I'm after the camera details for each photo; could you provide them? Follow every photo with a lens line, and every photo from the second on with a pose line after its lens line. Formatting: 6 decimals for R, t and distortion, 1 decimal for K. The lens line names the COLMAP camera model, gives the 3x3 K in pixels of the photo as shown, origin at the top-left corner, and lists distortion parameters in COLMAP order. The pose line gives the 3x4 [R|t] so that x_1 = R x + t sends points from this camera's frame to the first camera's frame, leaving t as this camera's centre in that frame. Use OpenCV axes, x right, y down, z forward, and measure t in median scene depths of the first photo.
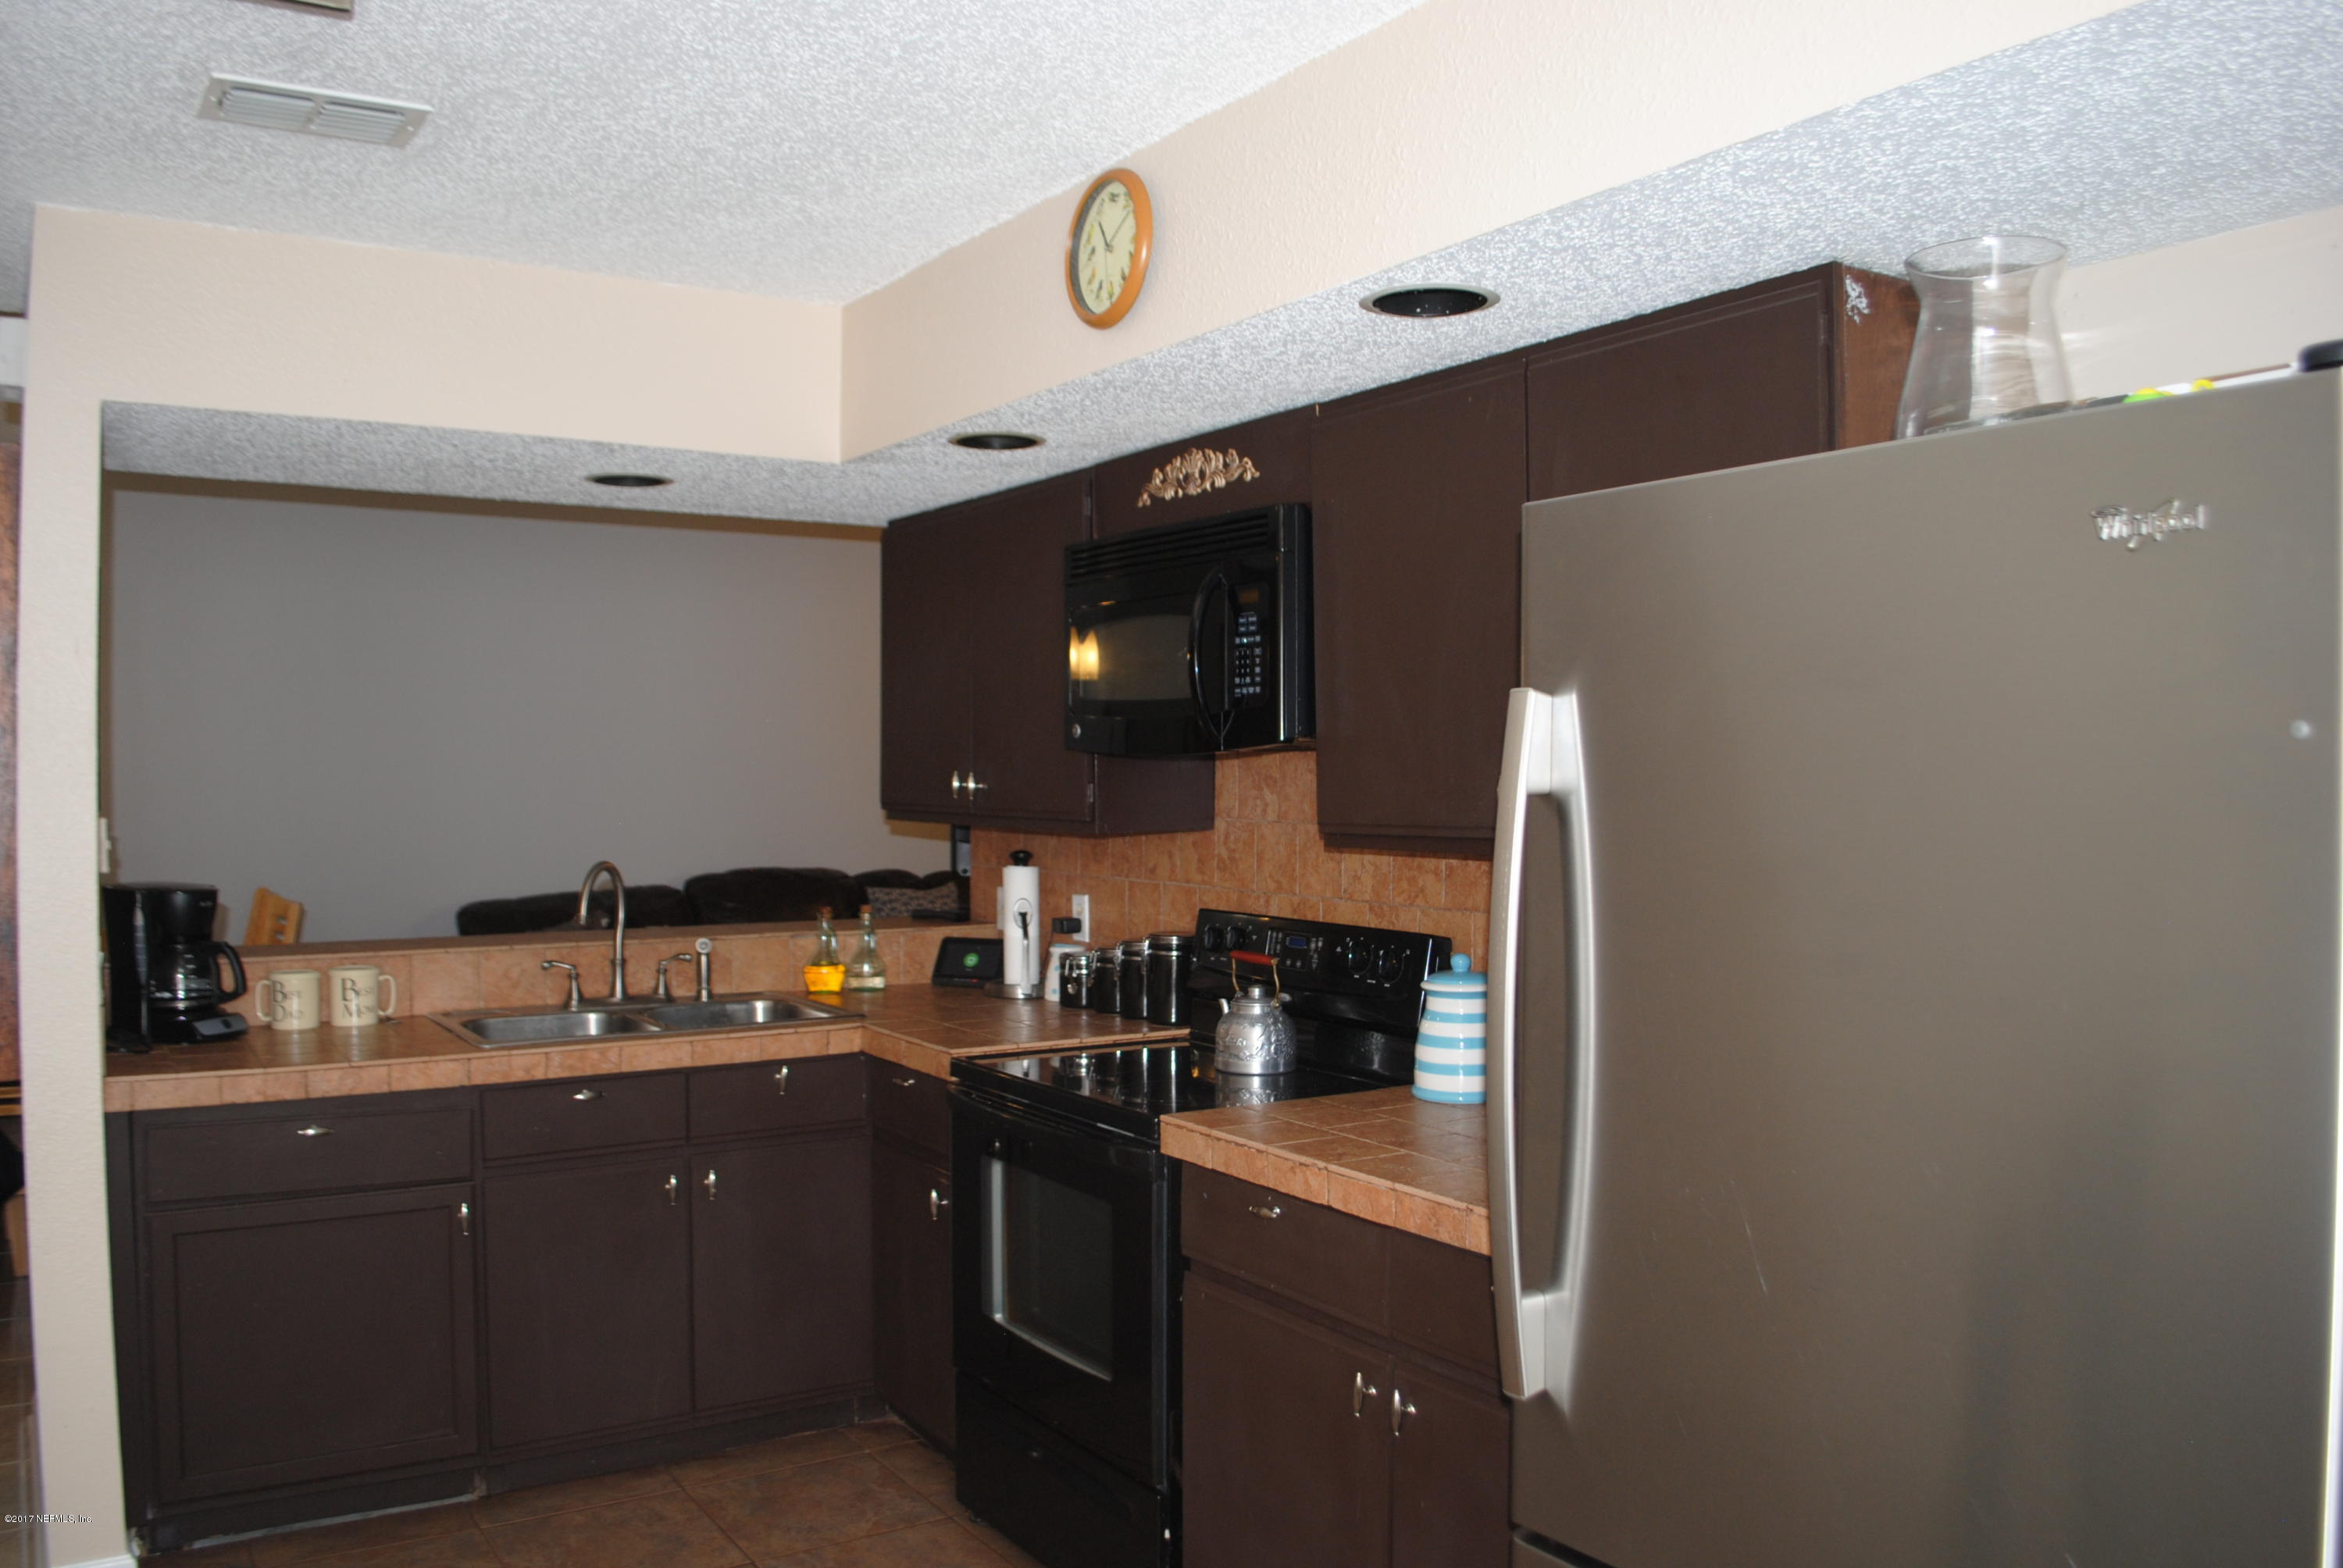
lens RADIAL K [[1841.4, 0, 1171.0], [0, 1841.4, 786.7], [0, 0, 1]] dist [-0.085257, 0.015452]
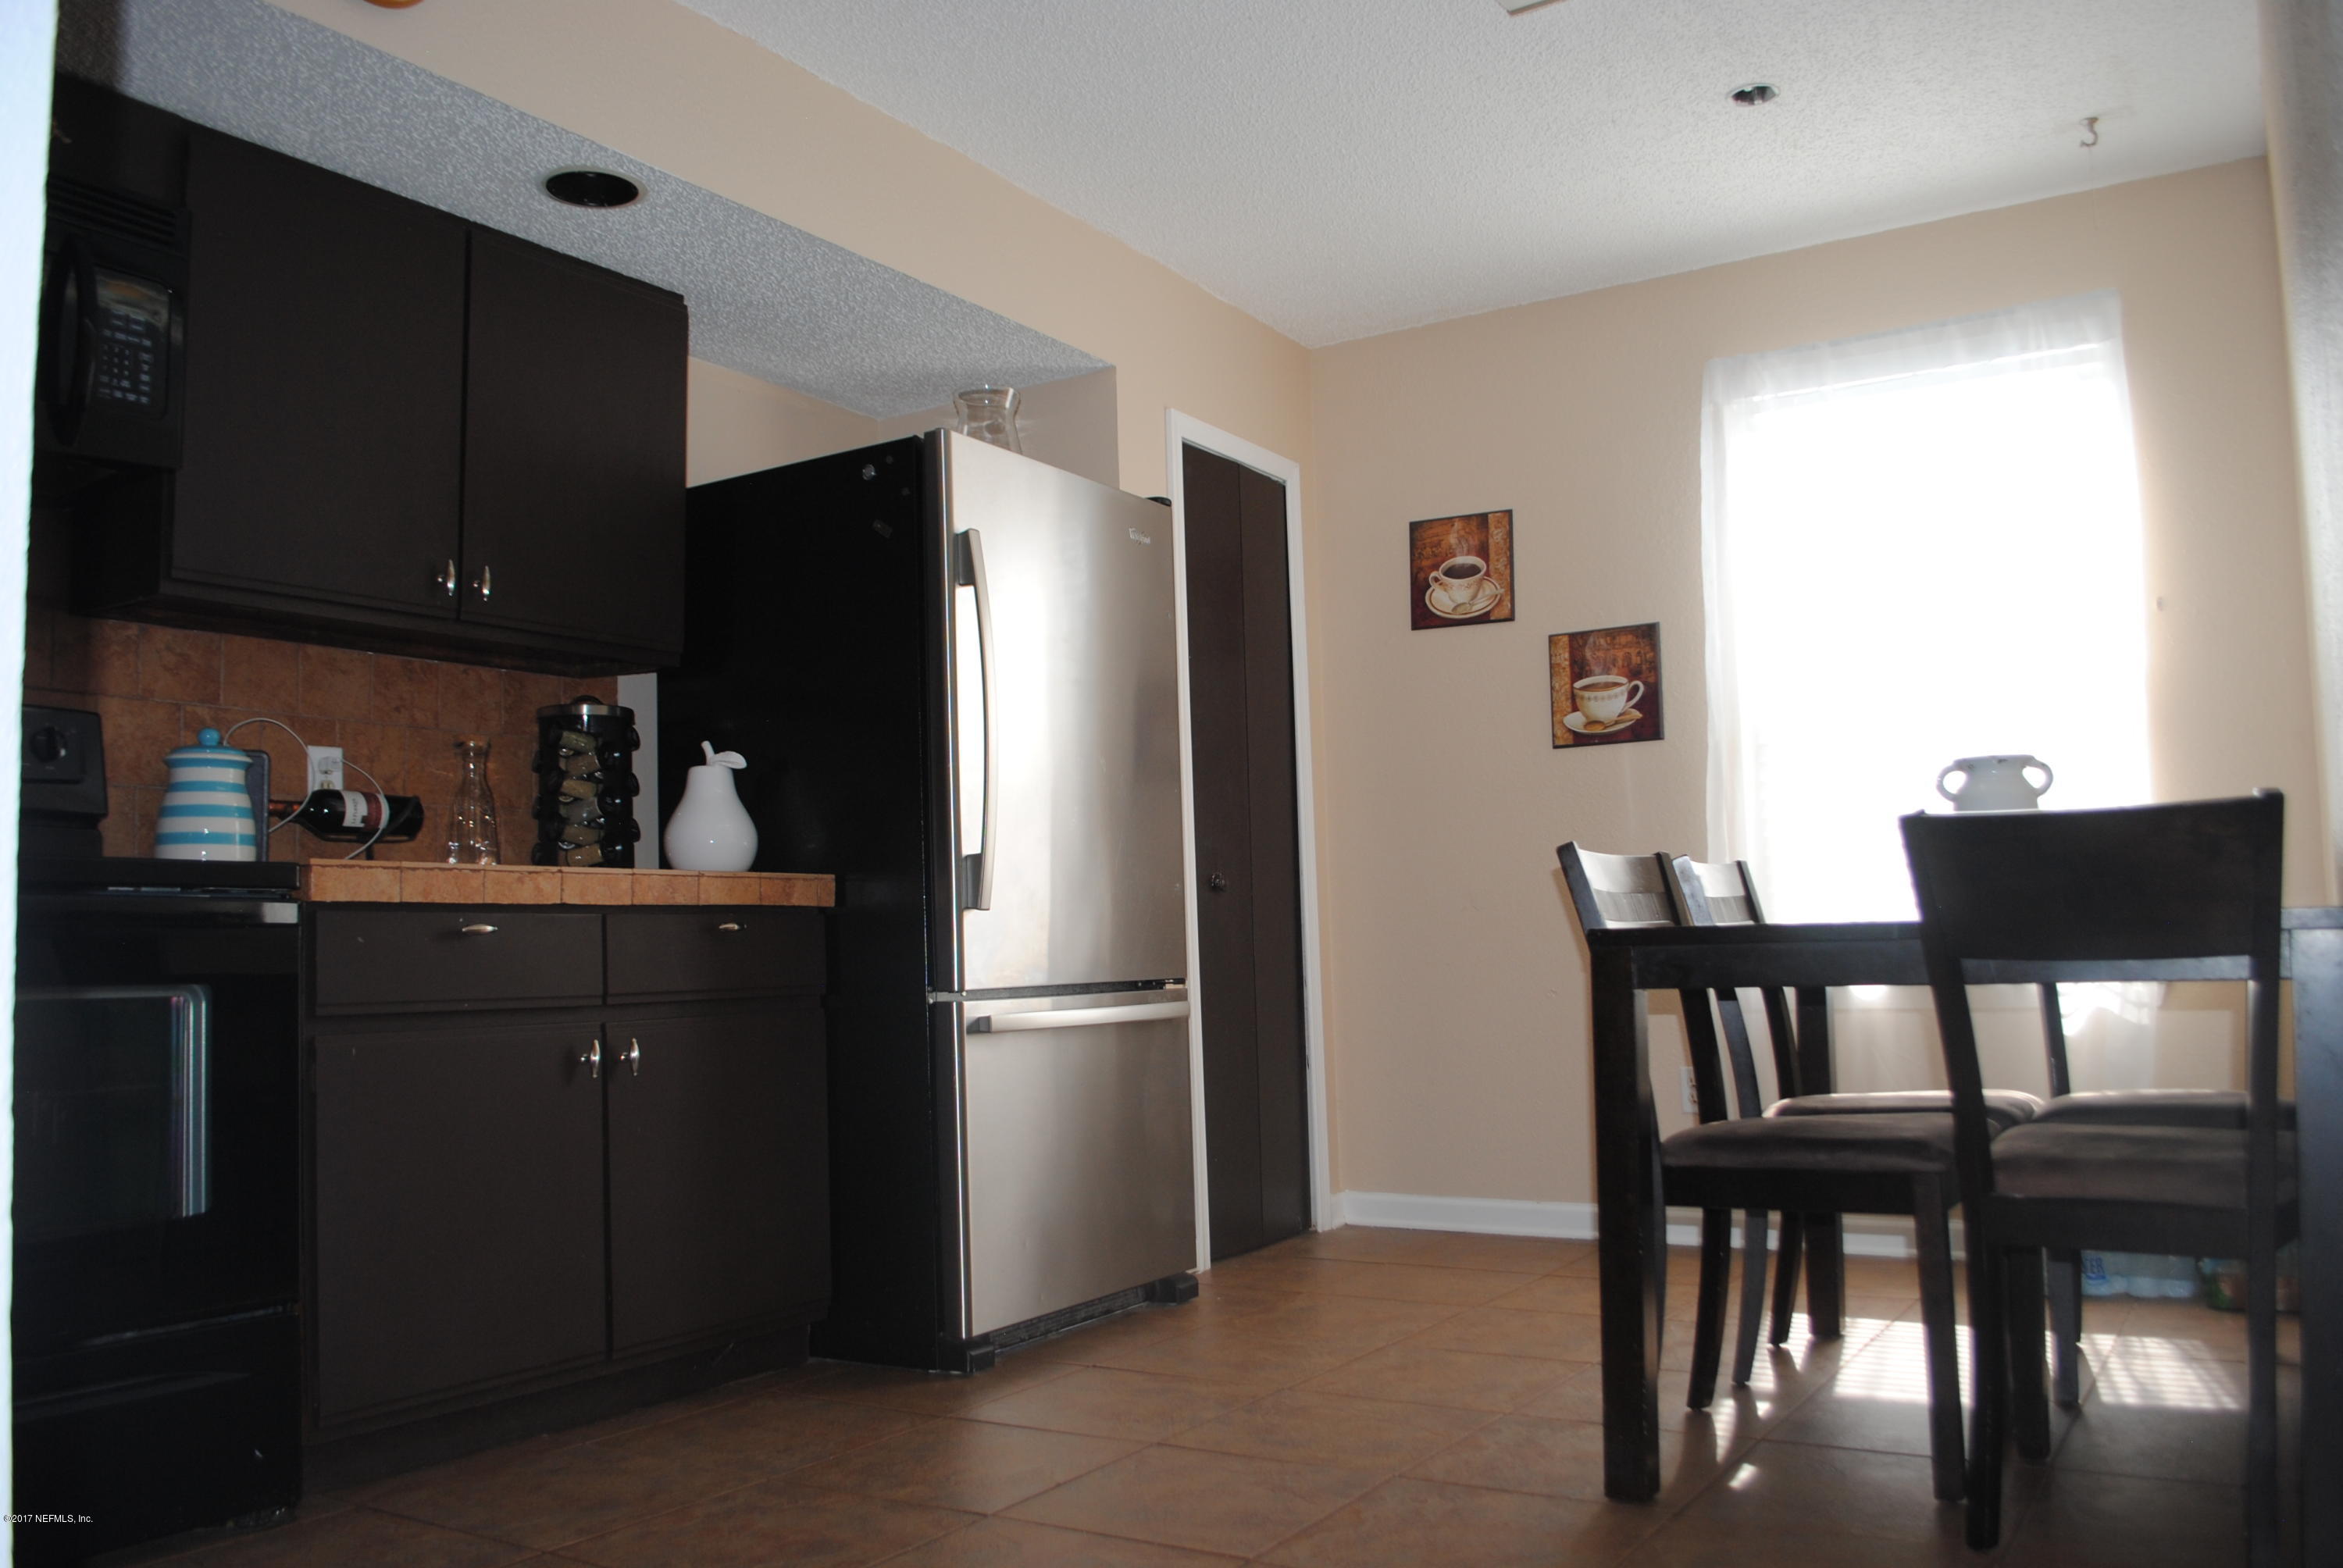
lens RADIAL K [[1841.4, 0, 1171.5], [0, 1841.4, 784.0], [0, 0, 1]] dist [-0.085257, 0.015452]
pose [[-0.432329, 0.083023, 0.897886, -0.944099], [0.018084, 0.996350, -0.083420, 0.215891], [-0.901534, -0.019828, -0.432253, 0.969180]]
